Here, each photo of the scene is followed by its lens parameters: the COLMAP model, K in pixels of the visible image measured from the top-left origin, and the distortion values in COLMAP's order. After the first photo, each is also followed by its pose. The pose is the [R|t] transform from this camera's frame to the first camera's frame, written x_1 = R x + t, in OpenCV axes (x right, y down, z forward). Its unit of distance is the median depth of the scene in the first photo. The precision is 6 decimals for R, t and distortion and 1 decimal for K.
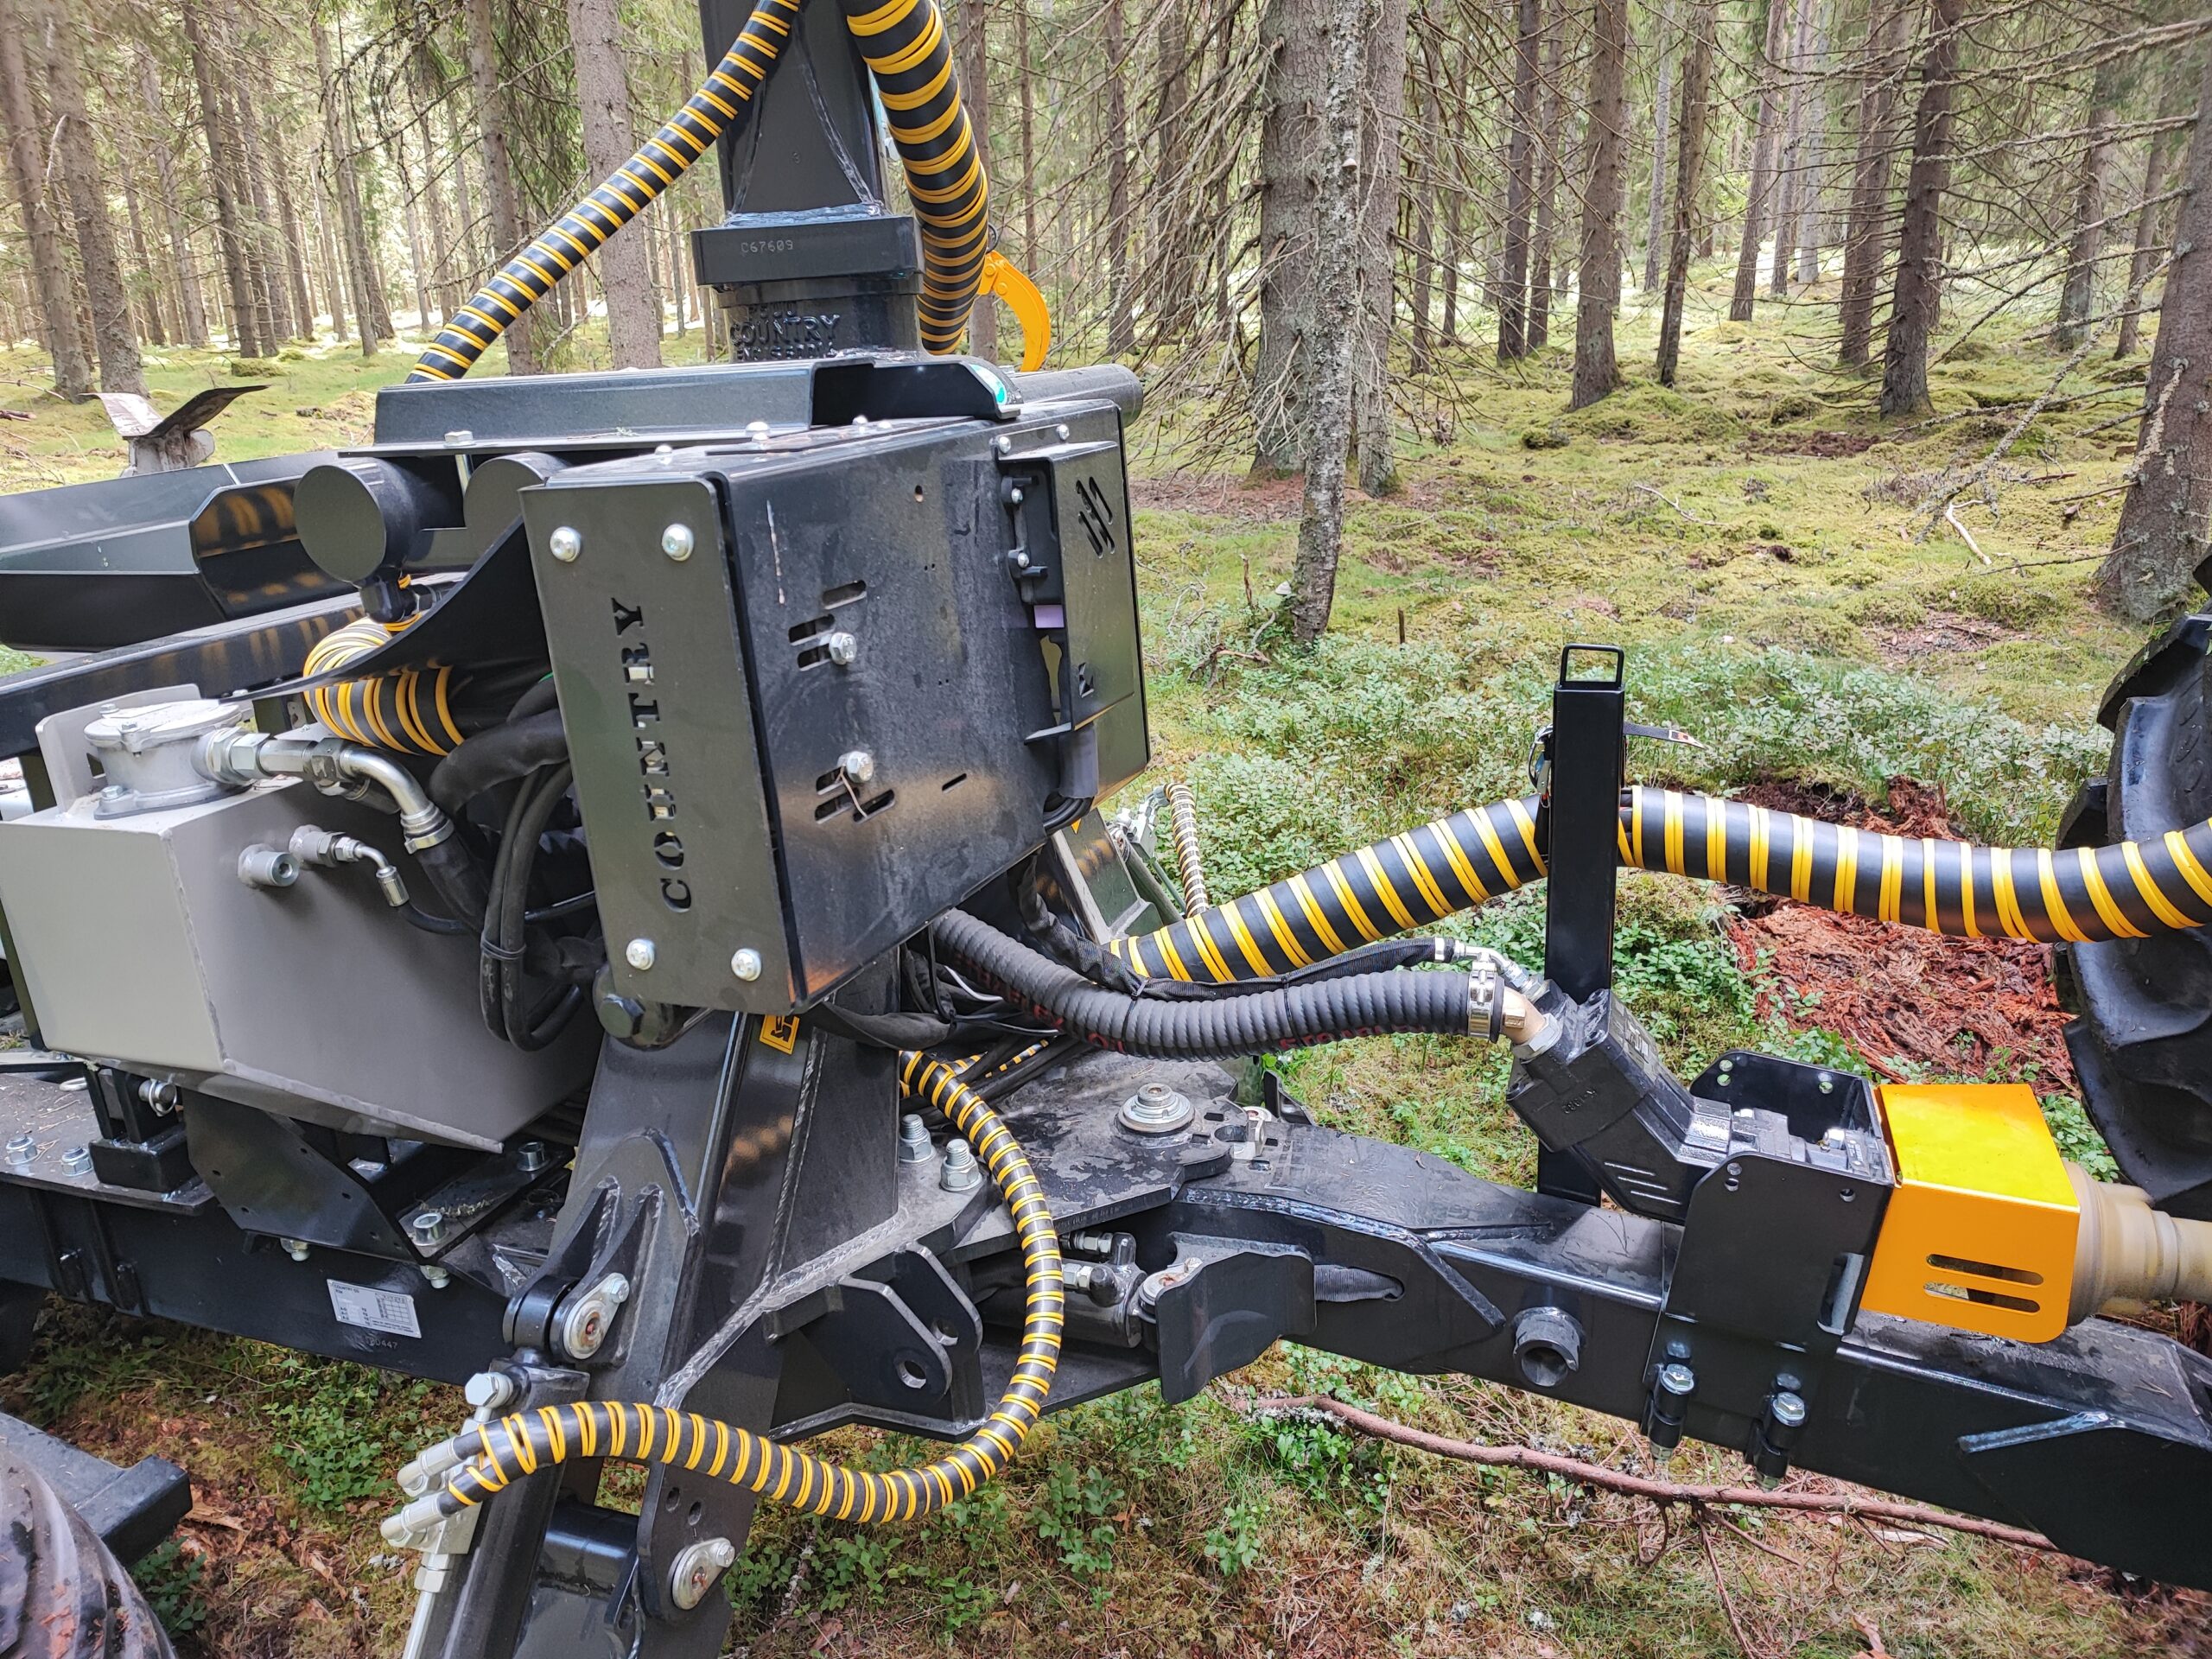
lens RADIAL K [[1634.3, 0, 1106.0], [0, 1634.3, 829.5], [0, 0, 1]] dist [0.026106, -0.021859]
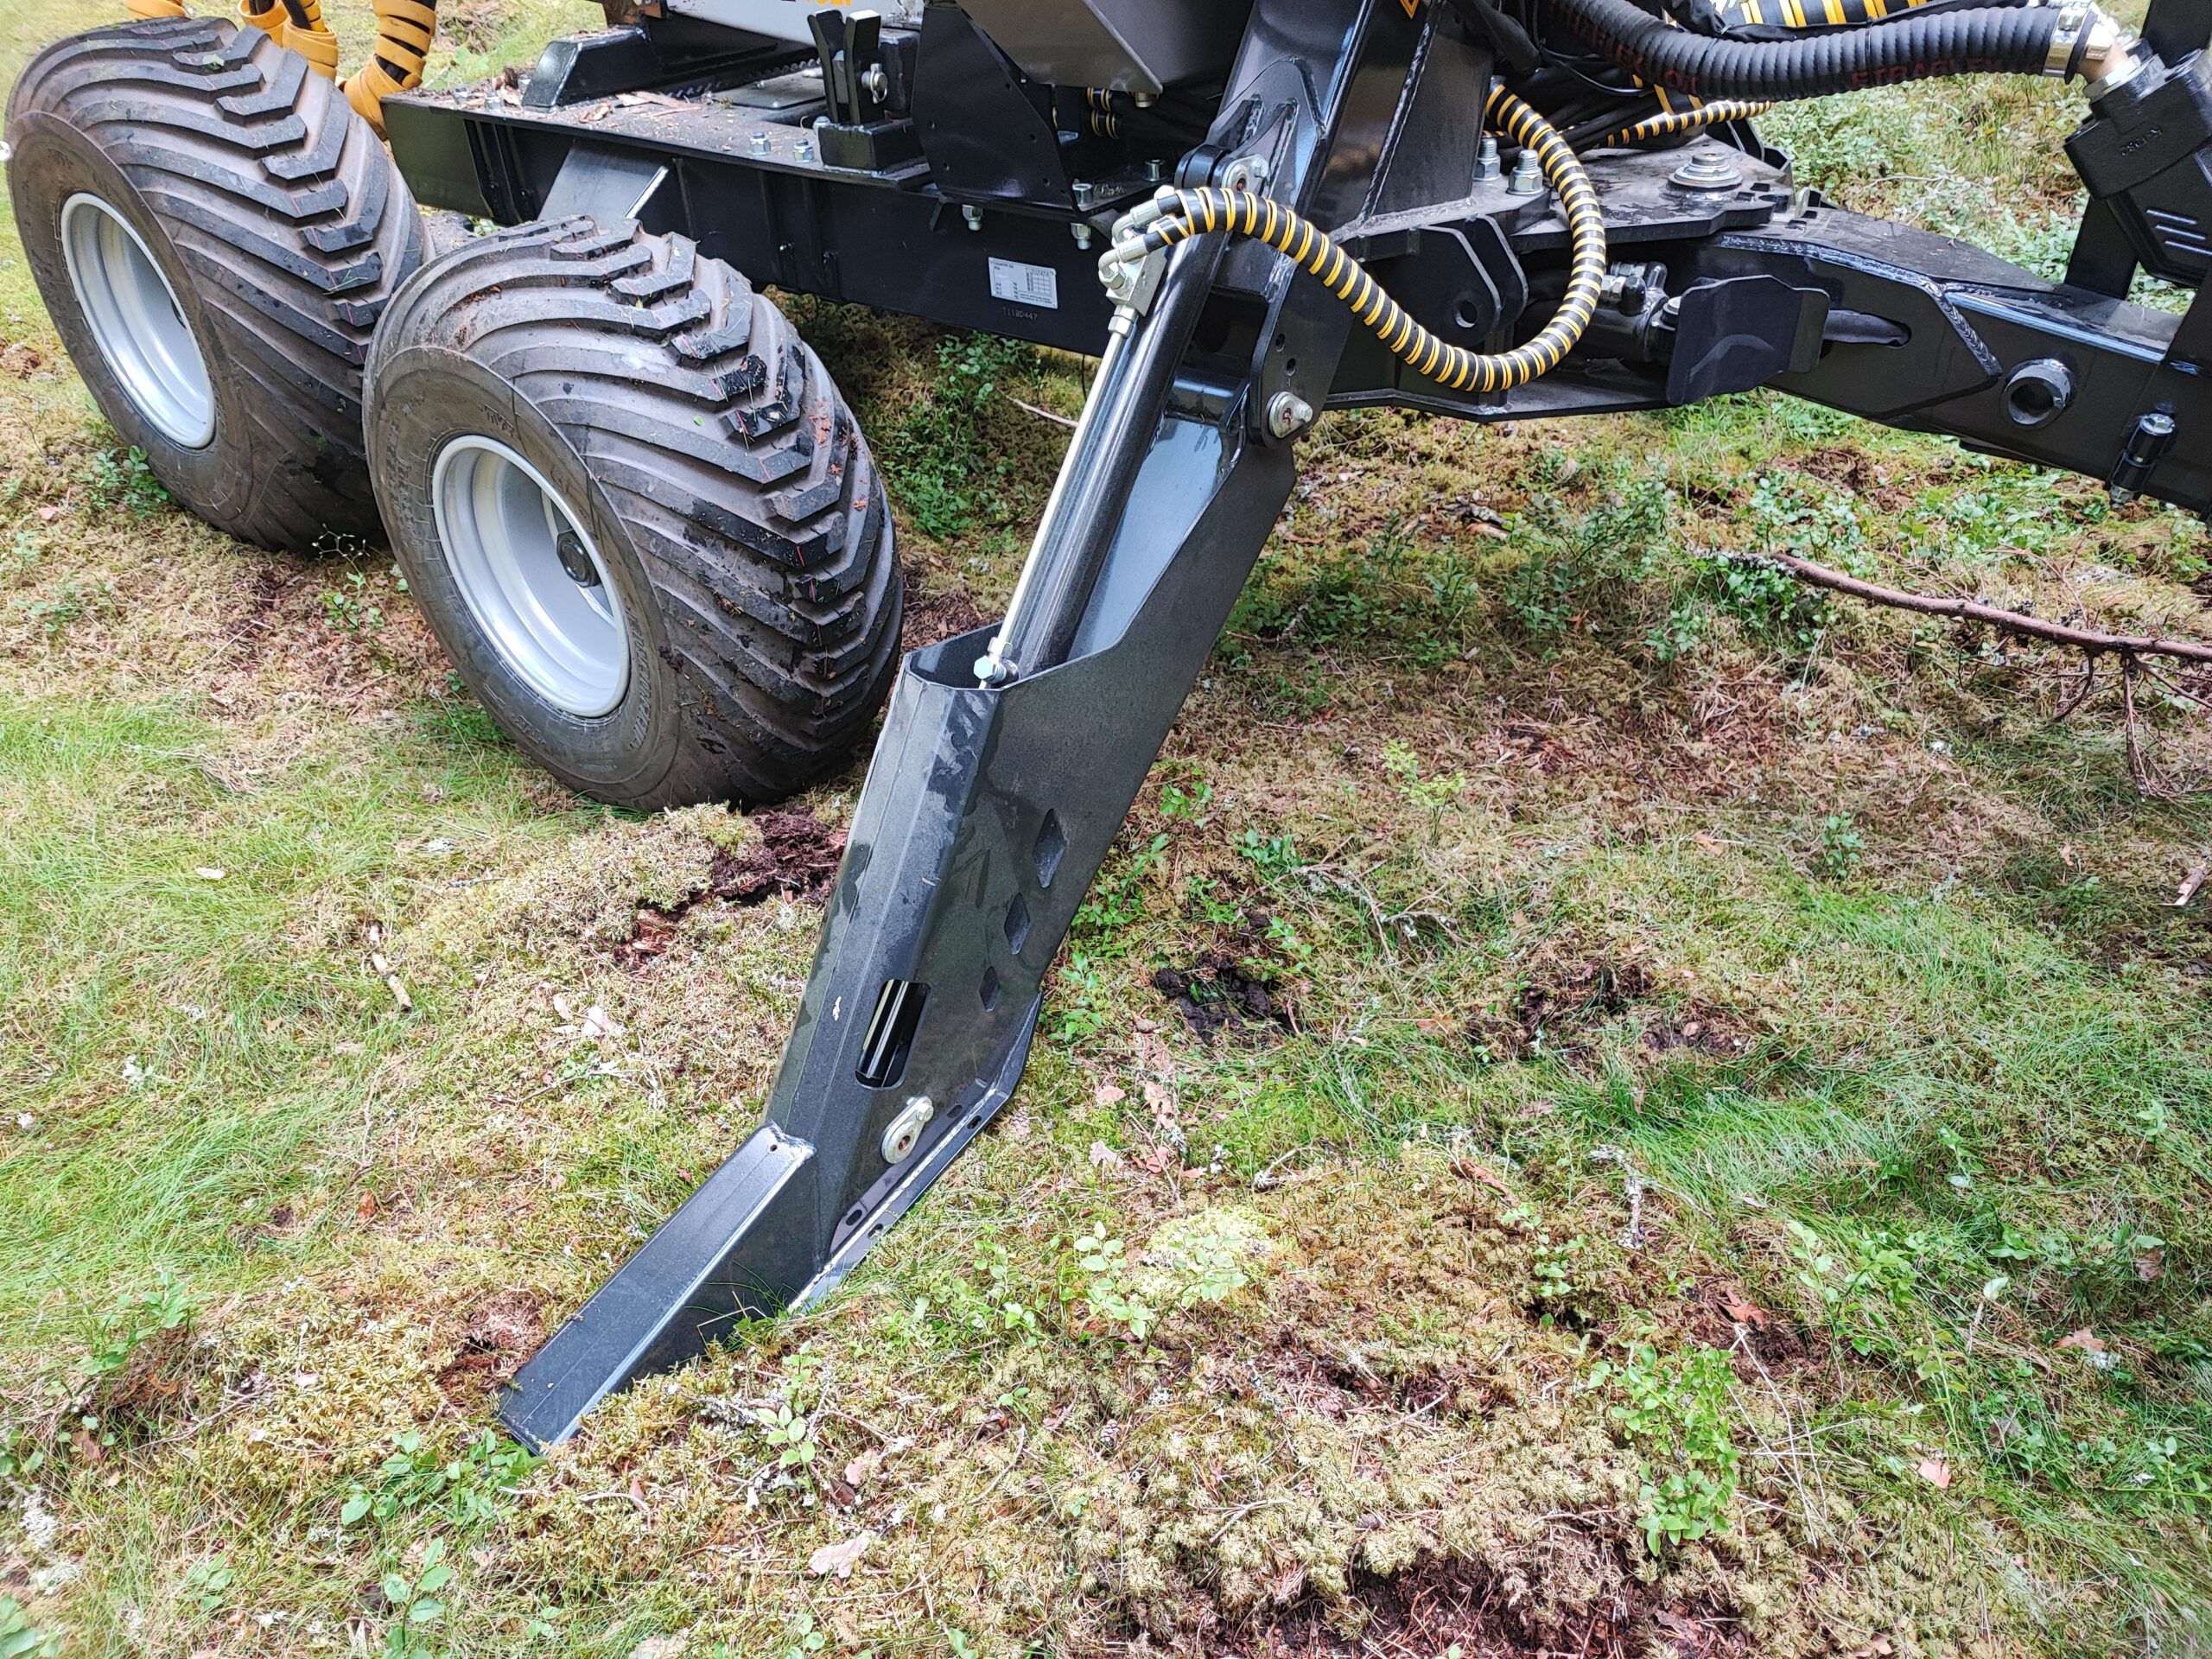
lens RADIAL K [[1610.0, 0, 1106.8], [0, 1610.0, 817.0], [0, 0, 1]] dist [0.039504, -0.046856]
pose [[0.955136, 0.188039, -0.228815, -0.024937], [-0.105645, 0.938080, 0.329917, 0.276741], [0.276684, -0.290943, 0.915859, -0.250784]]
